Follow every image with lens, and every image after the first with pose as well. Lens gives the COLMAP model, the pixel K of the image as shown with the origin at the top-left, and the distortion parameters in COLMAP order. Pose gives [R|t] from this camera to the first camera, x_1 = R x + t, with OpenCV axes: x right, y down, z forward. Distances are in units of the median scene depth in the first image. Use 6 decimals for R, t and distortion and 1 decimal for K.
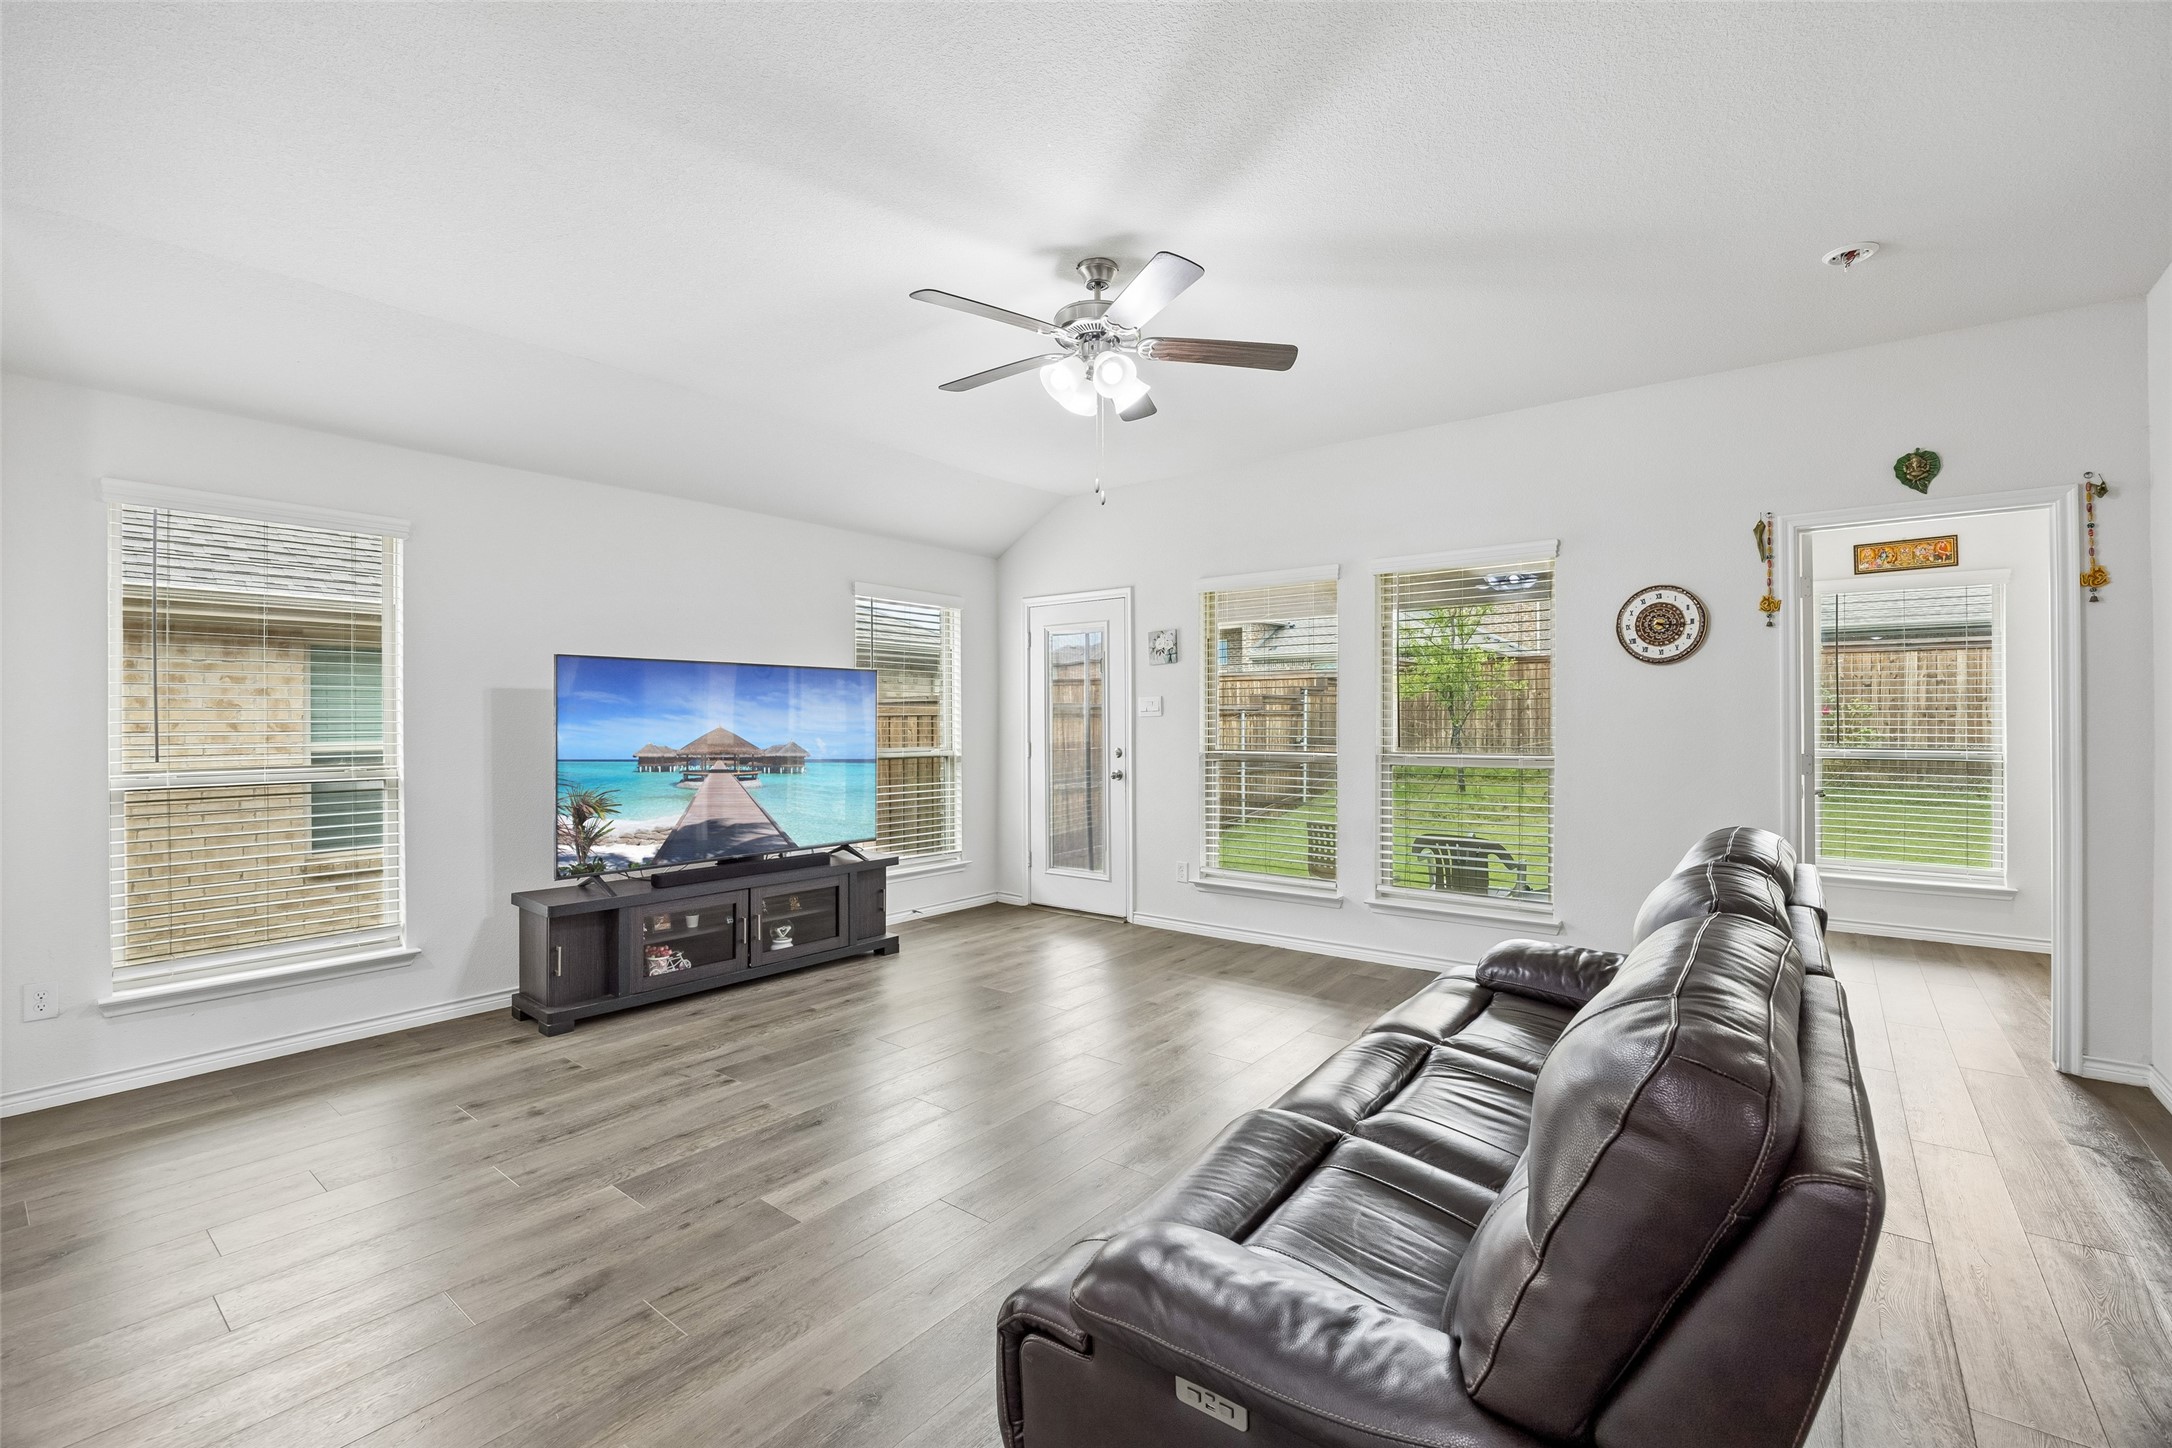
lens RADIAL K [[955.4, 0, 1085.5], [0, 955.4, 718.1], [0, 0, 1]] dist [-0.002081, -0.000519]
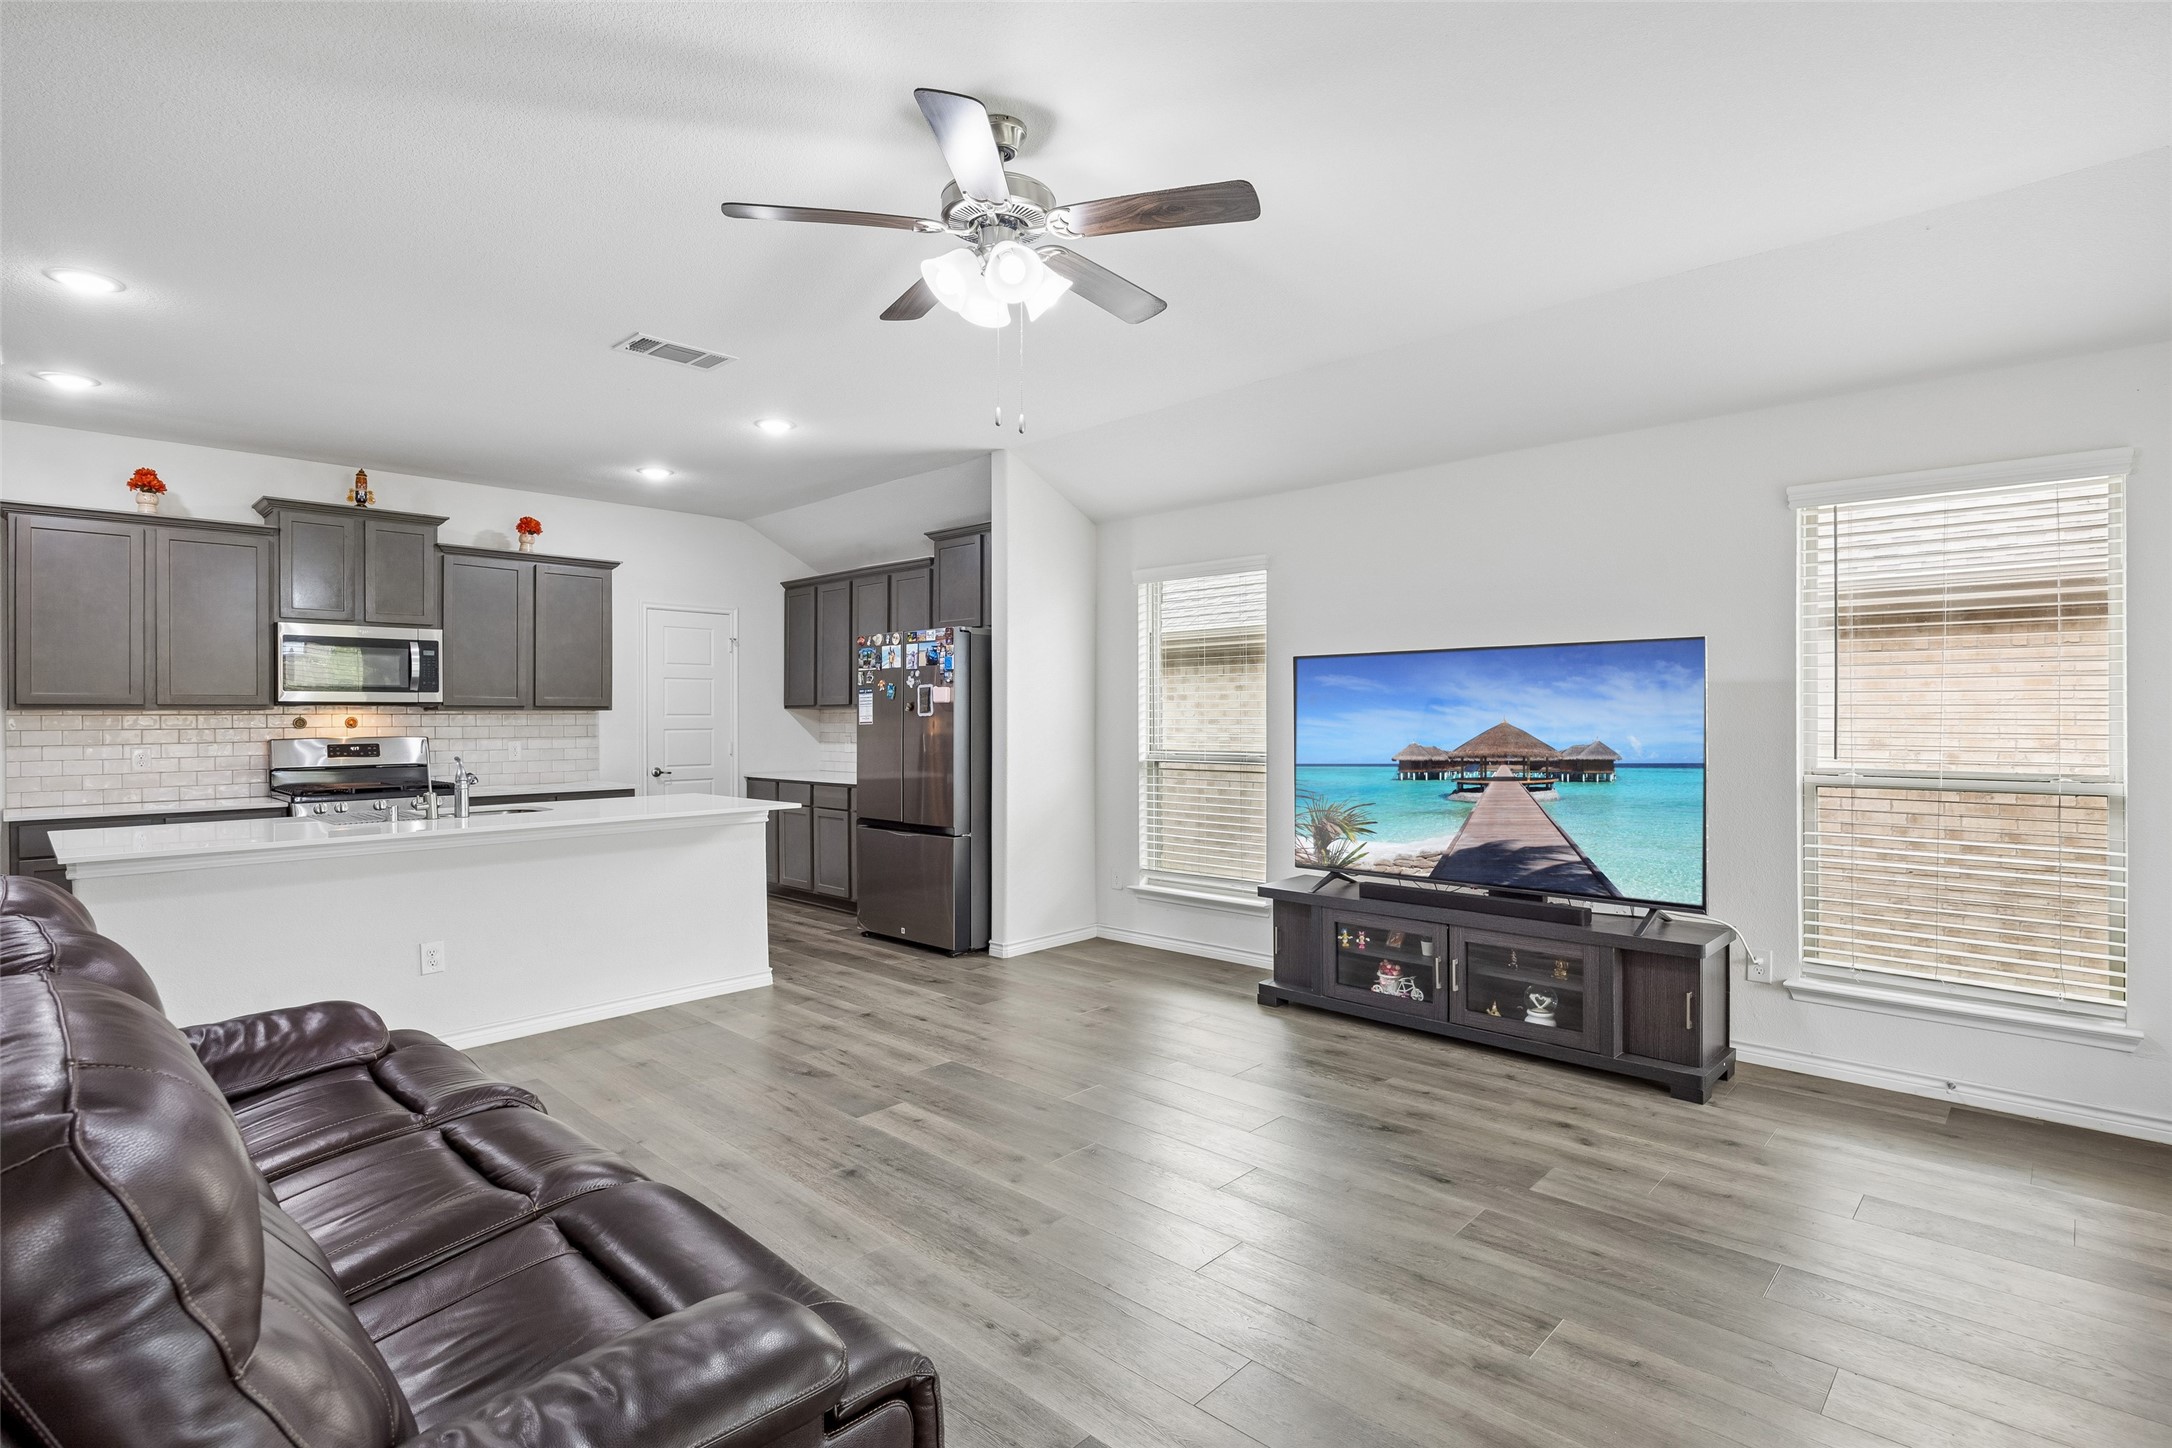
lens RADIAL K [[1059.1, 0, 1082.8], [0, 1059.1, 718.2], [0, 0, 1]] dist [-0.006030, -0.000813]
pose [[-0.093146, 0.005304, -0.995638, 0.584156], [0.004562, 0.999978, 0.004901, -0.004365], [0.995642, -0.004085, -0.093168, 0.782513]]
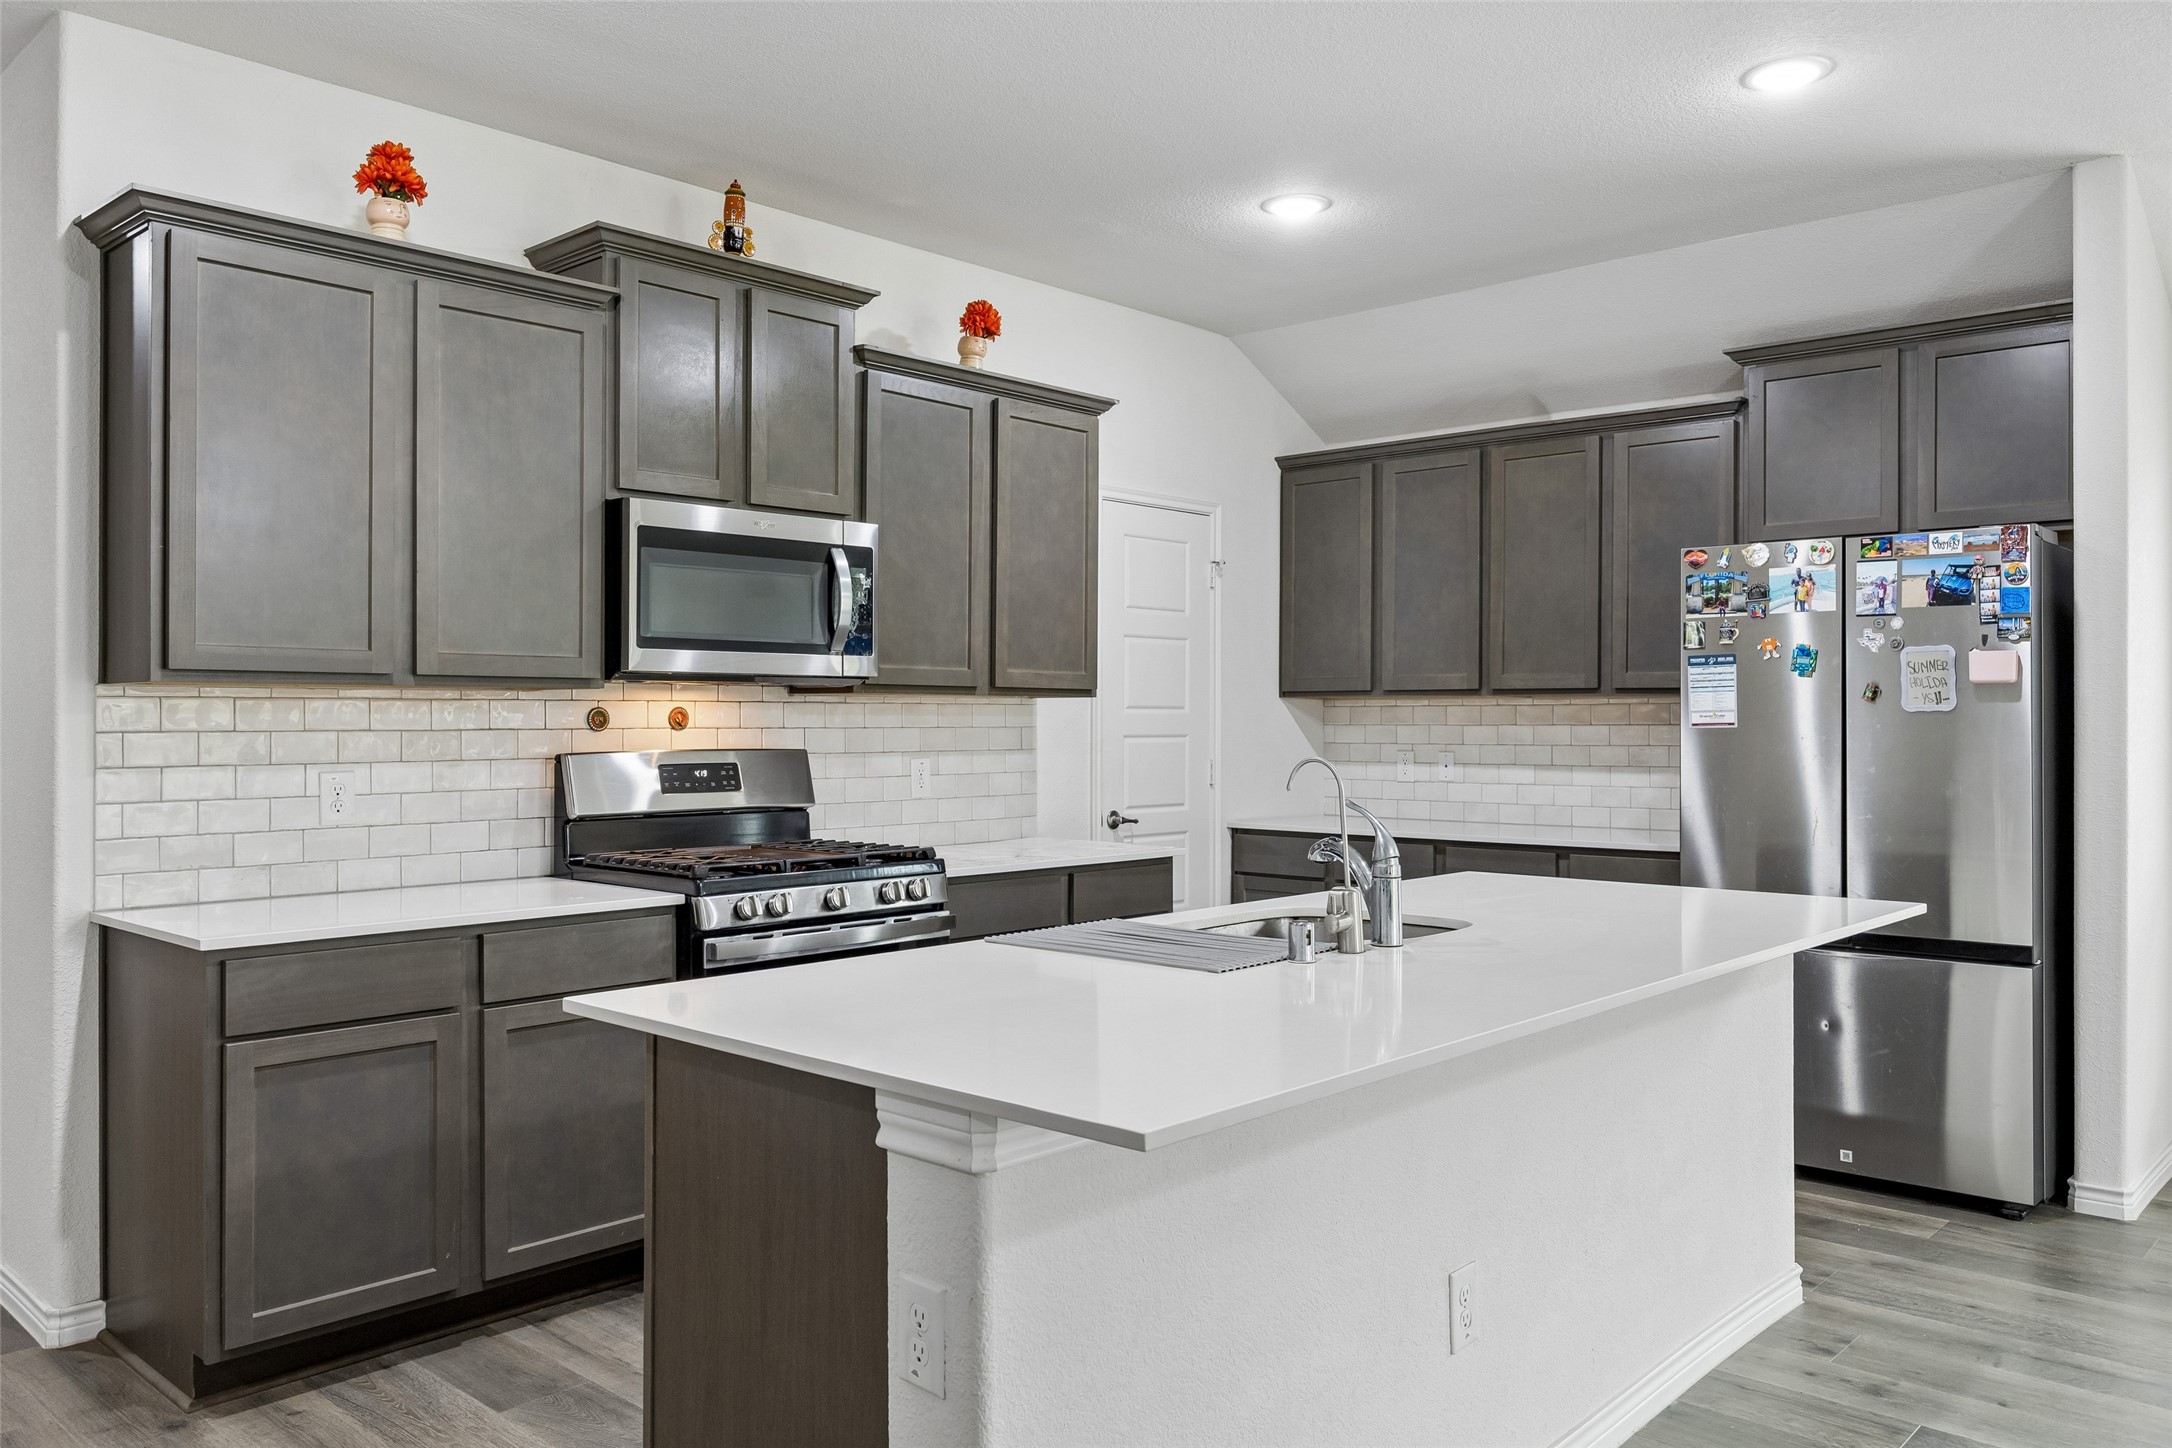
lens RADIAL K [[1603.6, 0, 1086.0], [0, 1603.6, 724.0], [0, 0, 1]] dist [-0.005090, 0.000389]
pose [[-0.070425, 0.006526, -0.997496, 0.285915], [-0.001195, 0.999977, 0.006627, 0.000065], [0.997516, 0.001658, -0.070416, 0.048844]]
